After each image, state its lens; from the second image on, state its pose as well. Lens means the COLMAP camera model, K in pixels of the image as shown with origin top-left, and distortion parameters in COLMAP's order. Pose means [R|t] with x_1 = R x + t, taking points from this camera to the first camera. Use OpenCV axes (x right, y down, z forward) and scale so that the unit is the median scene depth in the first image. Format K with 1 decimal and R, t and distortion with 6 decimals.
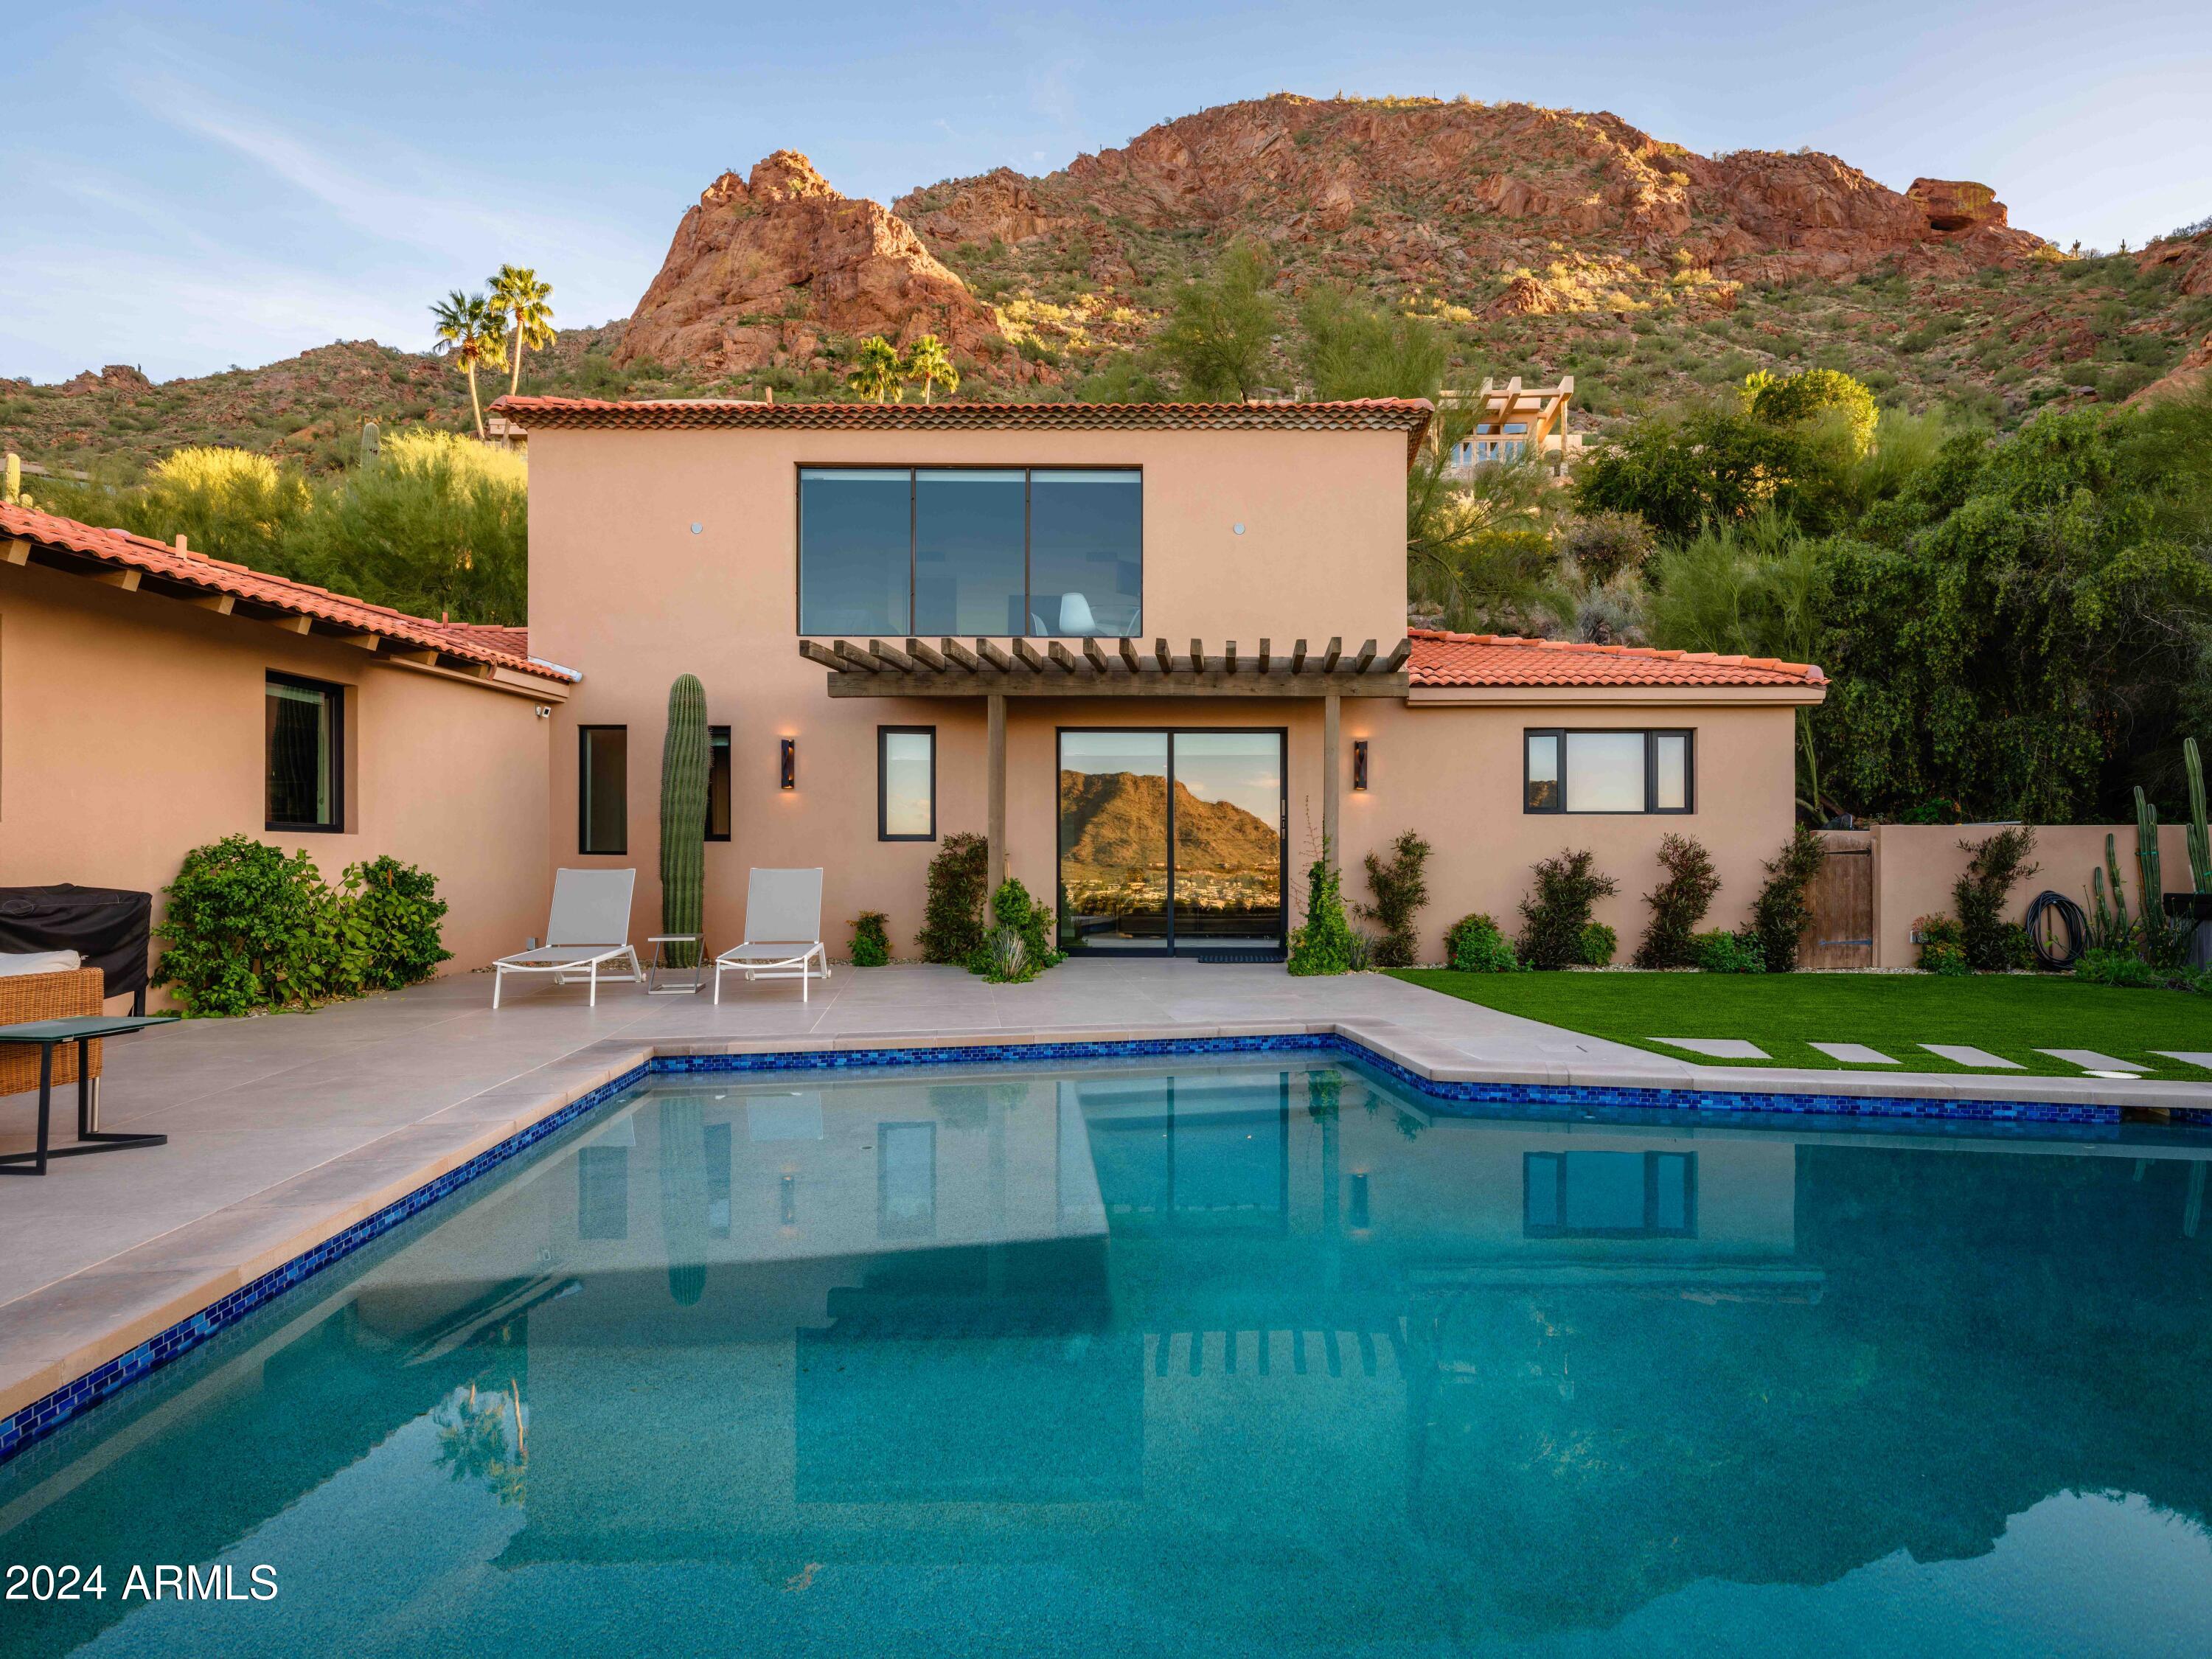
lens RADIAL K [[1174.8, 0, 1196.8], [0, 1174.8, 853.3], [0, 0, 1]] dist [-0.001517, 0.001643]
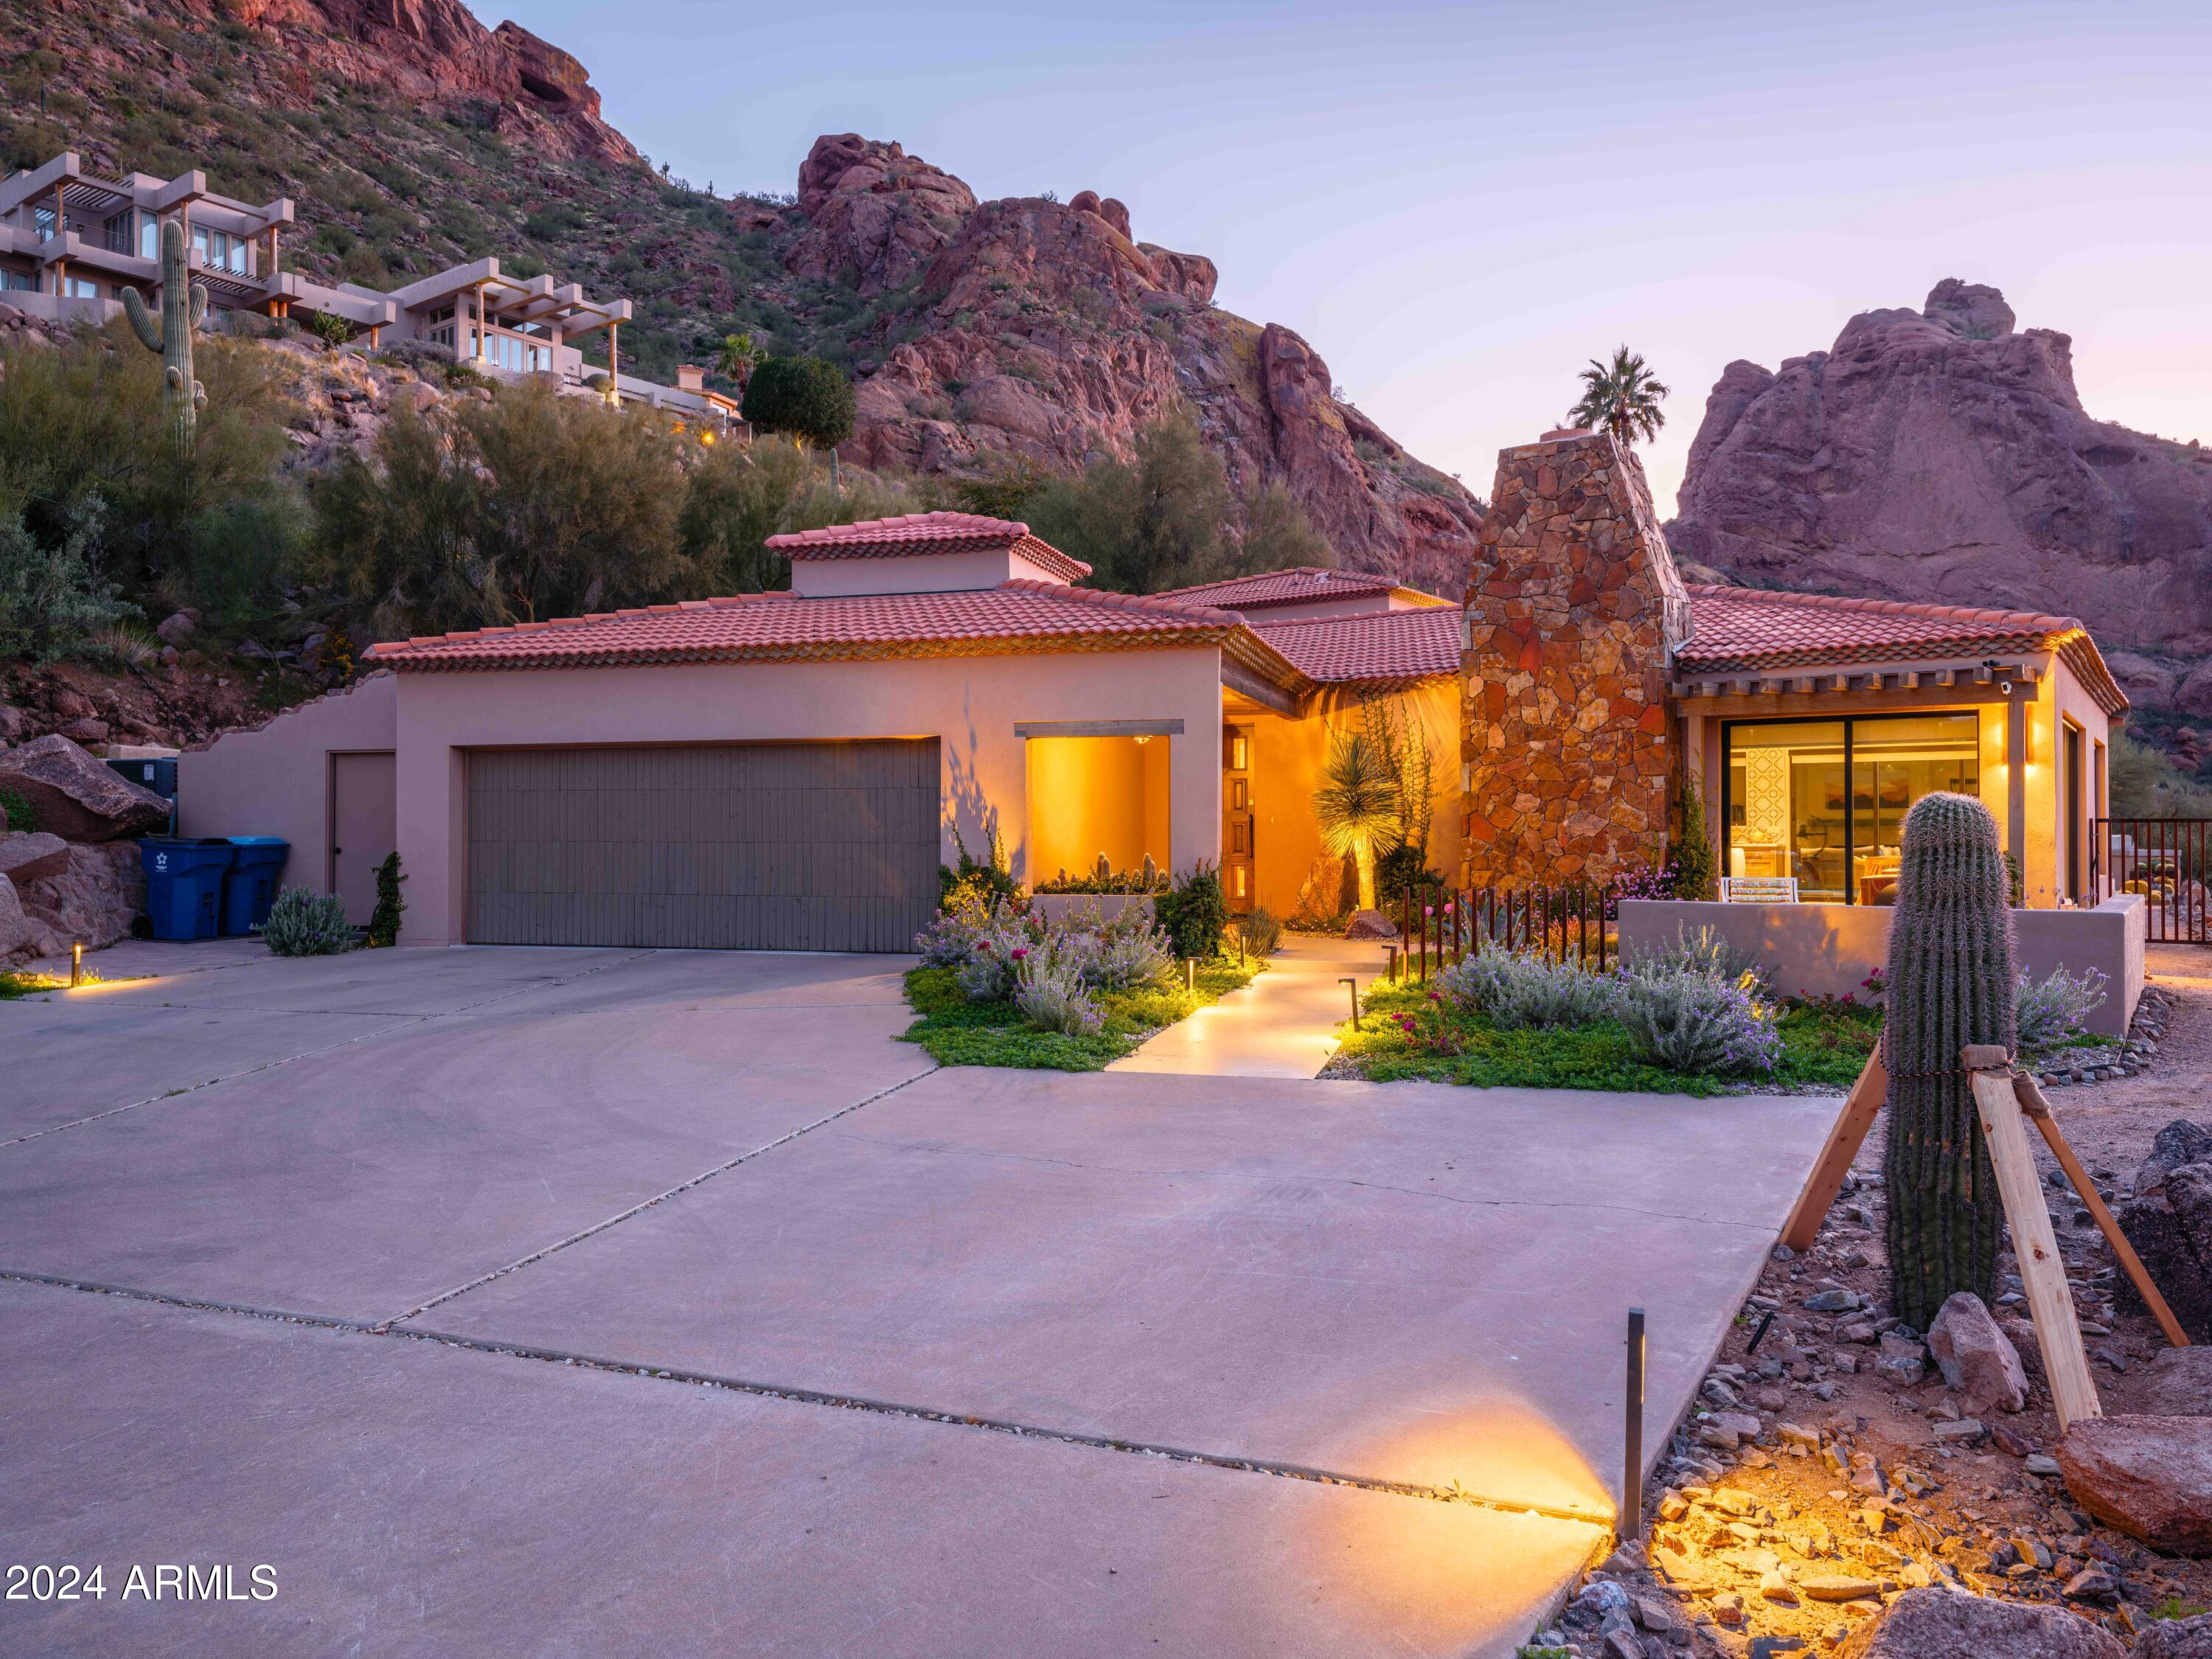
lens RADIAL K [[1580.3, 0, 1104.5], [0, 1580.3, 827.7], [0, 0, 1]] dist [-0.002899, -0.000046]
pose [[0.579839, 0.004294, 0.814719, -2.787760], [-0.005423, 0.999984, -0.001411, -0.000614], [-0.814713, -0.003600, 0.579854, -0.044092]]
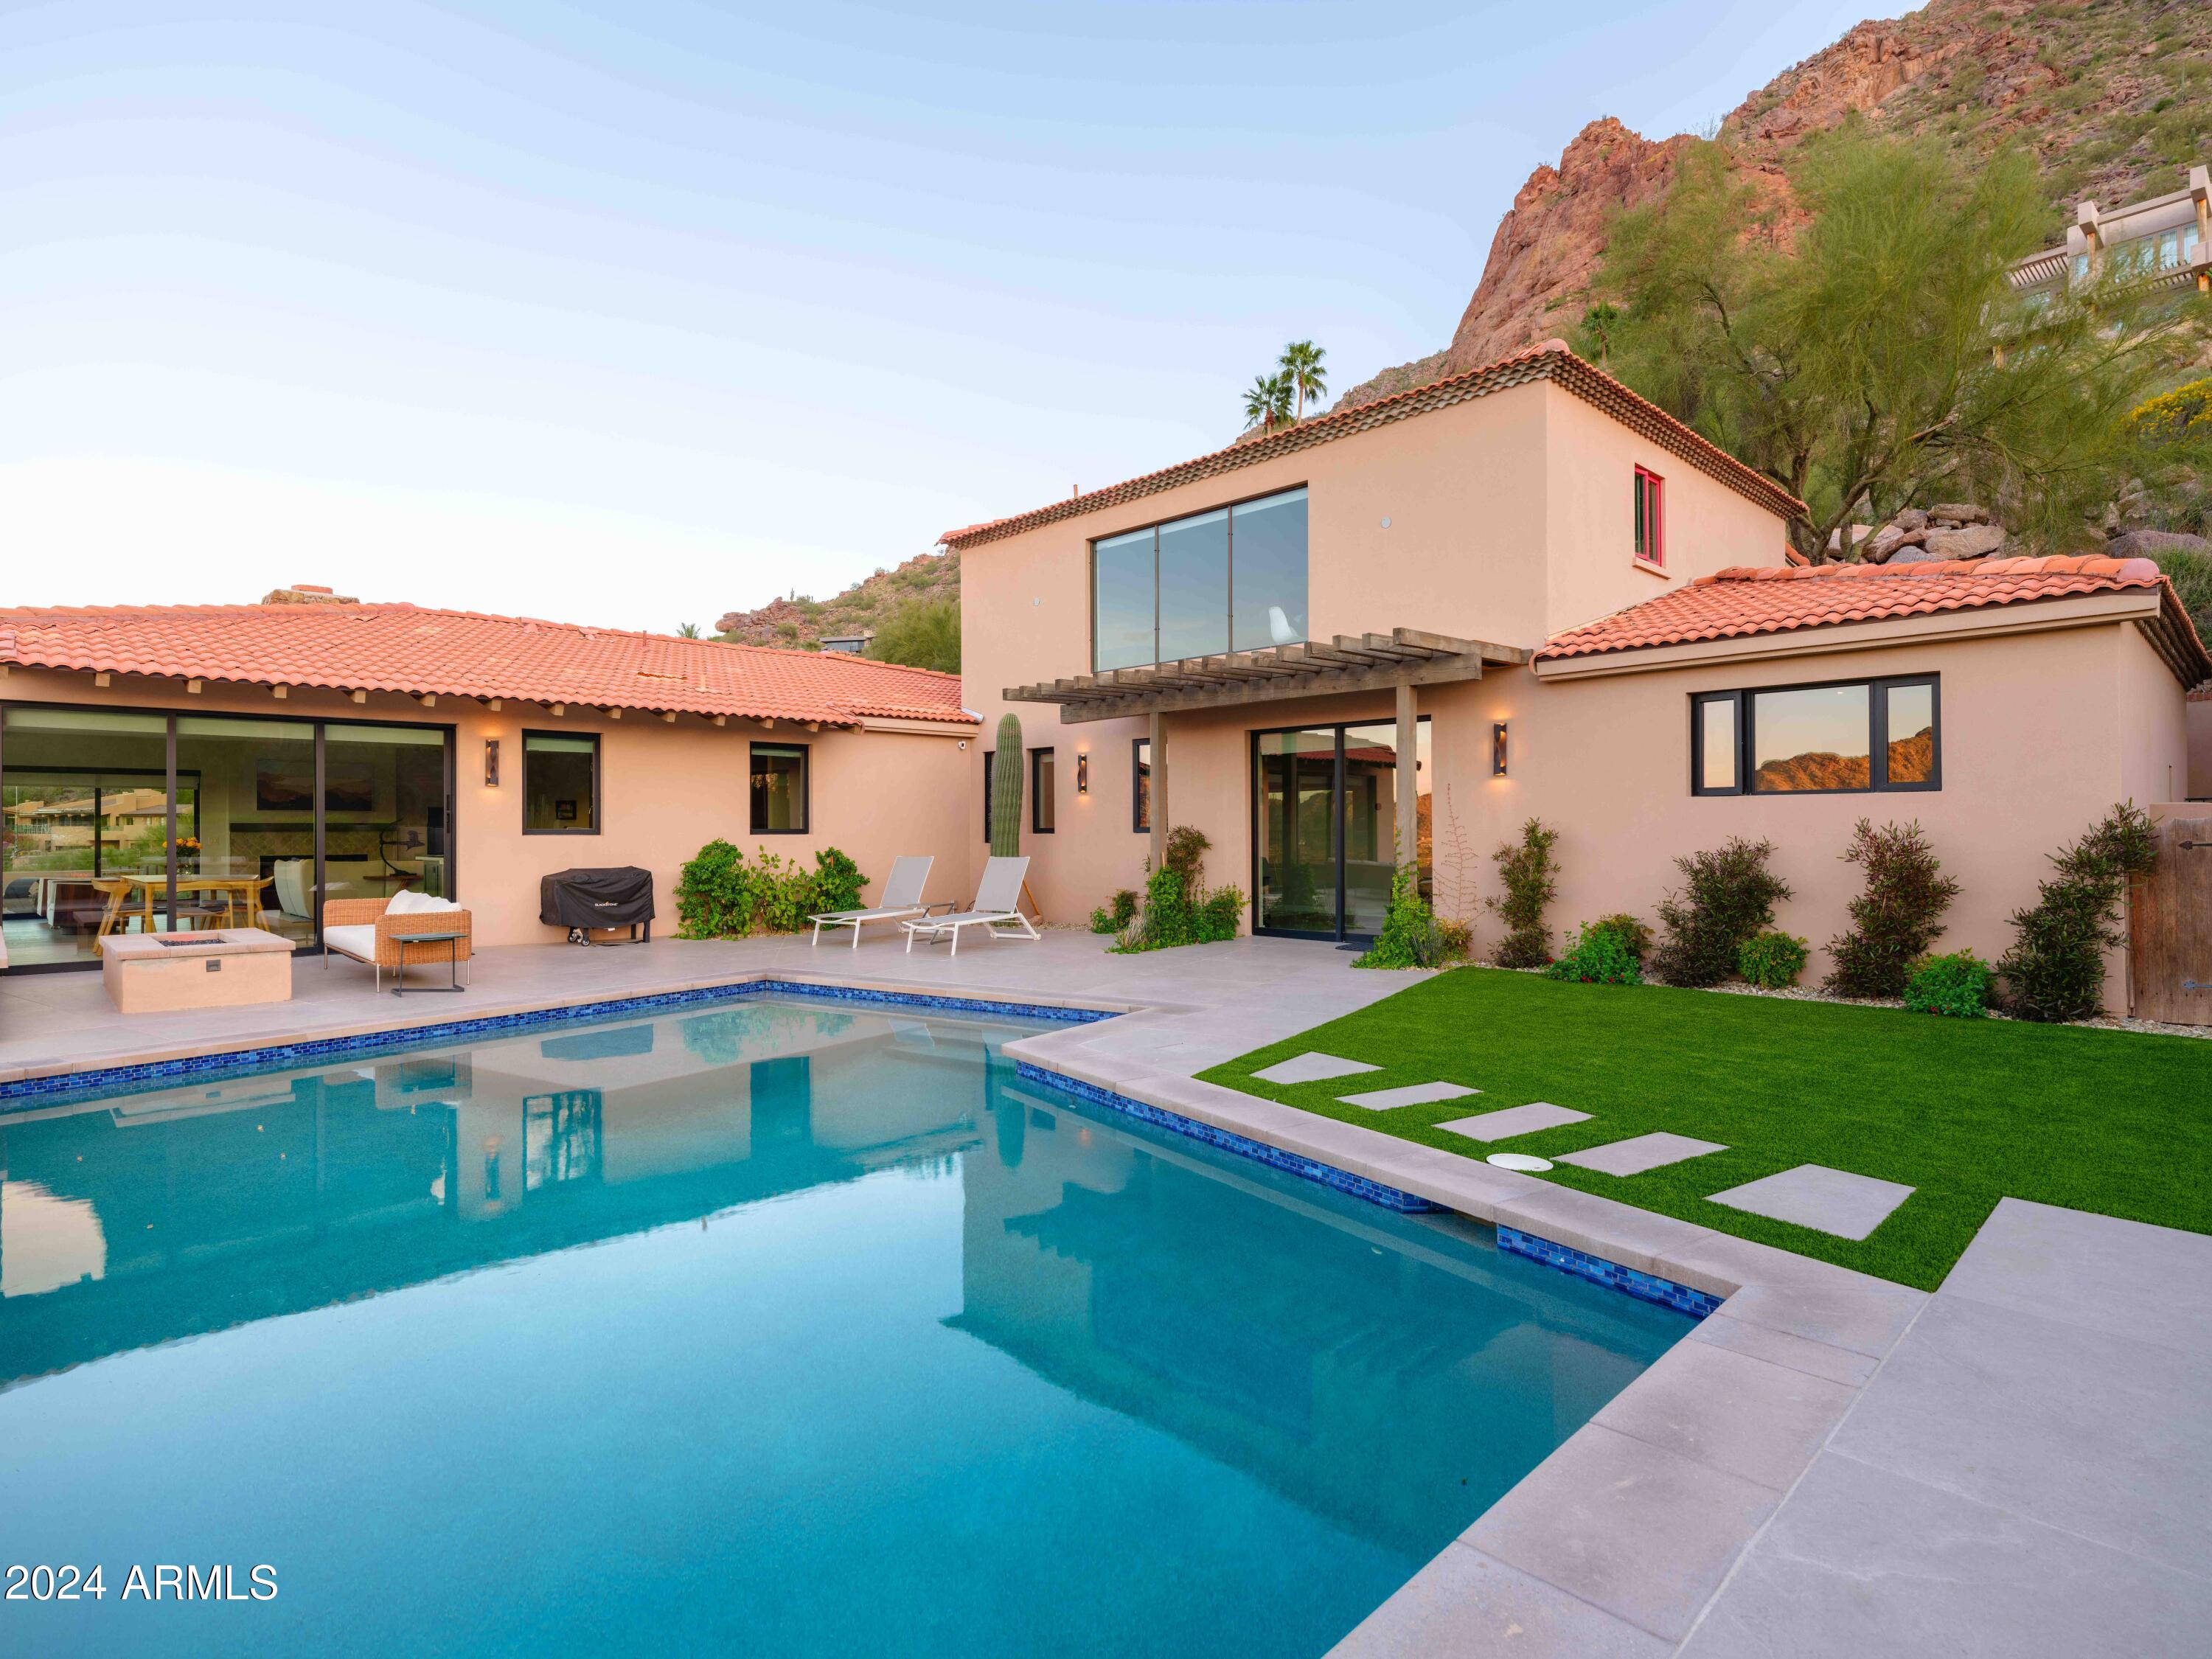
lens RADIAL K [[1153.4, 0, 1125.4], [0, 1153.4, 815.1], [0, 0, 1]] dist [-0.000862, 0.000931]
pose [[0.697921, -0.014813, -0.716021, 0.586359], [0.014632, 0.999872, -0.006424, -0.020850], [0.716025, -0.005993, 0.698049, 0.142713]]
